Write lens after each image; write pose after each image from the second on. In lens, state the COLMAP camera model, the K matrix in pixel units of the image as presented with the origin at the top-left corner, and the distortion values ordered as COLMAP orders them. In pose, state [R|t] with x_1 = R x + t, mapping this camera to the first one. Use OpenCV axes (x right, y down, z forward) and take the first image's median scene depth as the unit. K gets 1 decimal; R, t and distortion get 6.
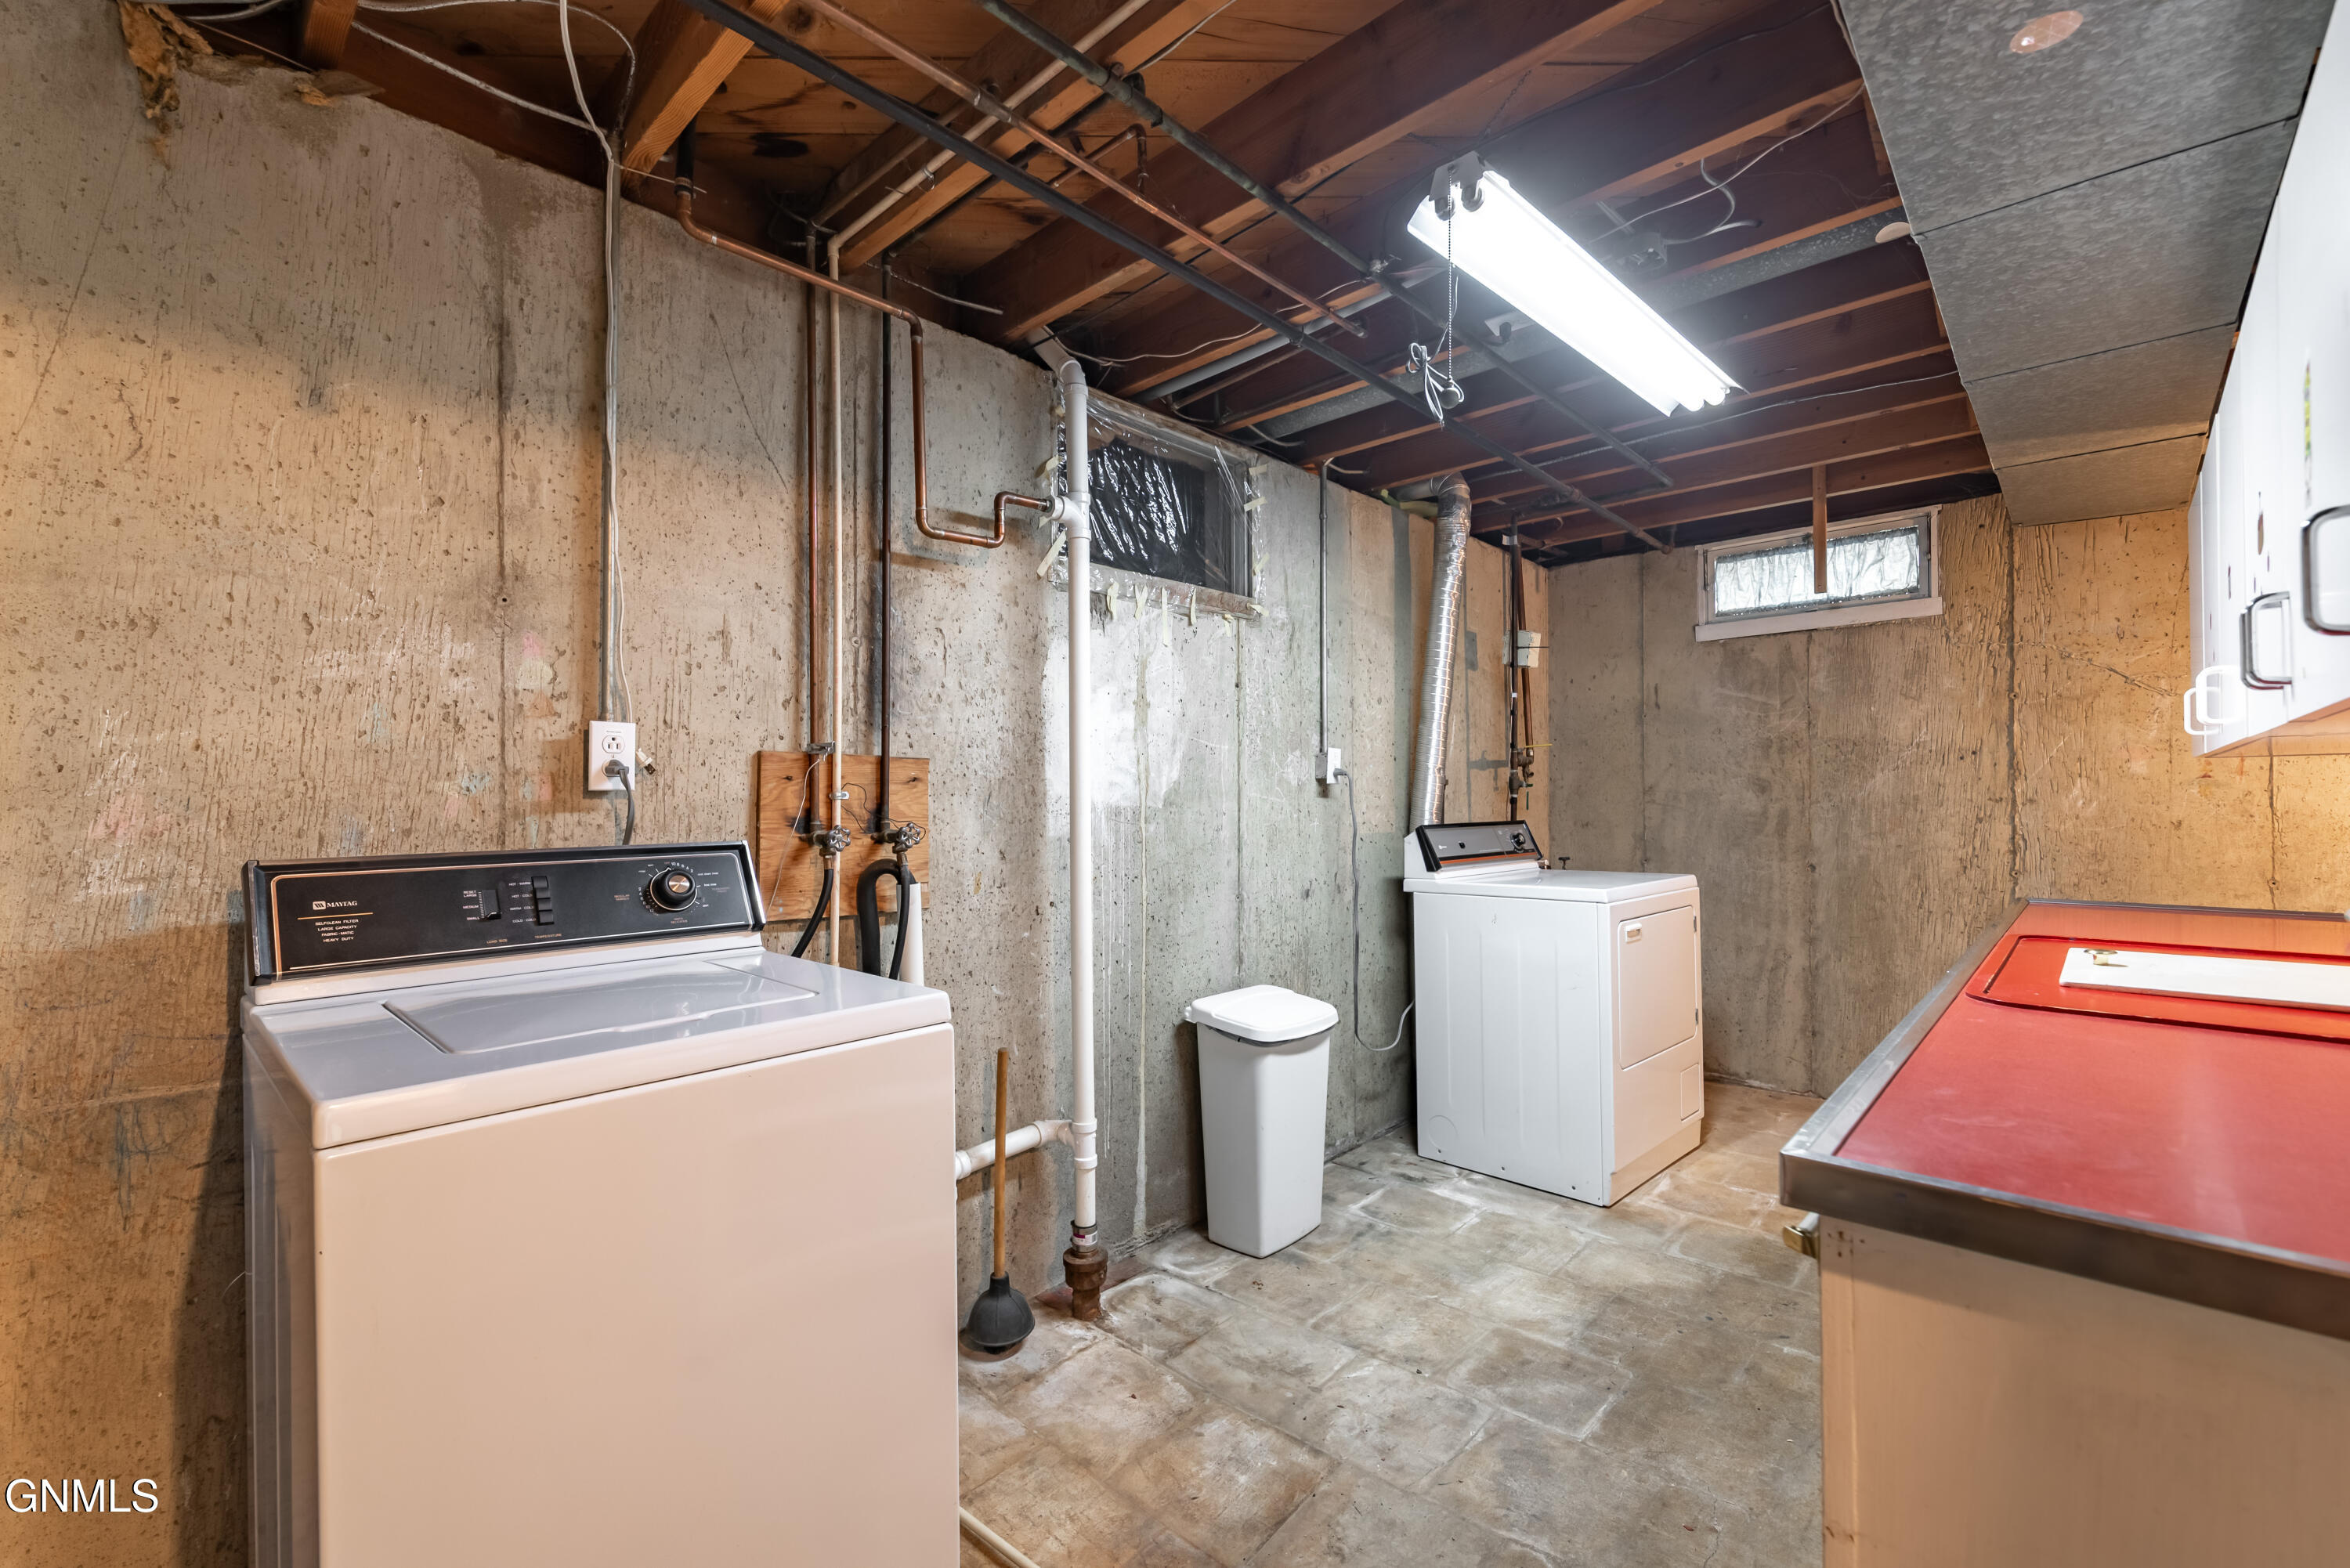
lens RADIAL K [[1009.0, 0, 1180.9], [0, 1009.0, 794.2], [0, 0, 1]] dist [-0.000539, -0.000641]
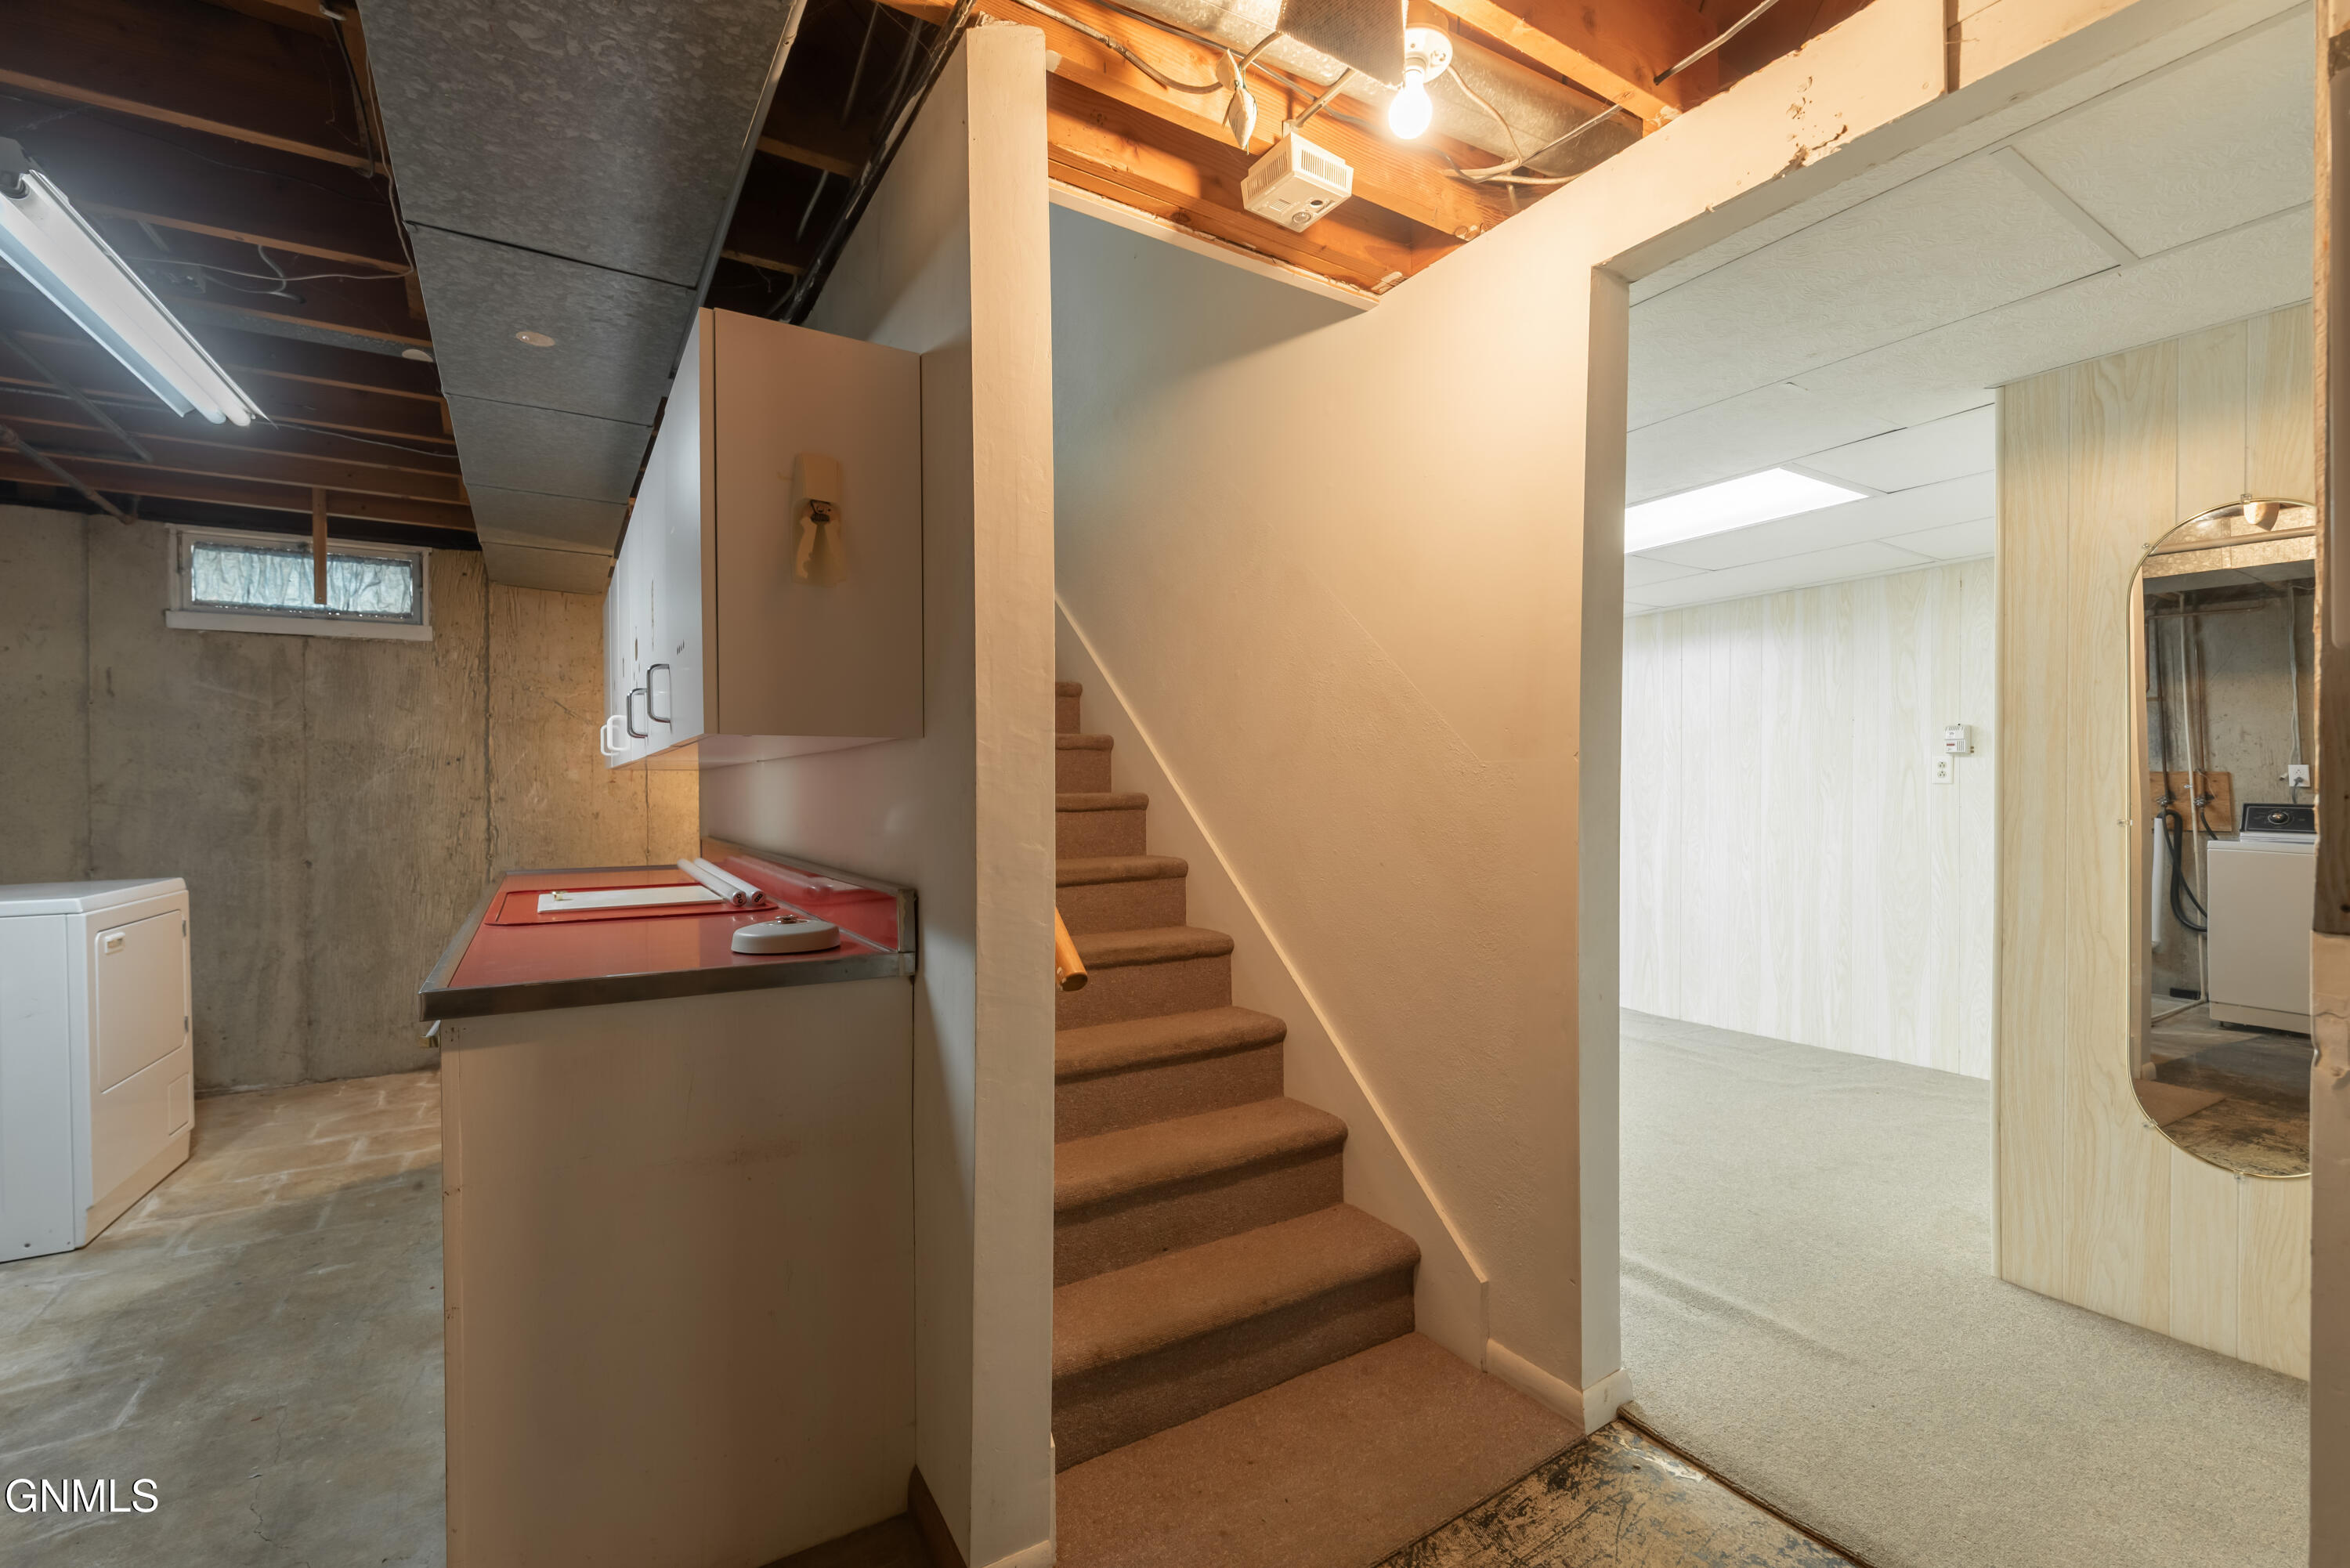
lens RADIAL K [[1009.0, 0, 1177.5], [0, 1009.0, 794.8], [0, 0, 1]] dist [-0.000539, -0.000641]
pose [[0.263805, 0.000628, 0.964576, -0.156076], [-0.001385, 0.999999, -0.000272, 0.000308], [-0.964575, -0.001264, 0.263806, -0.154873]]
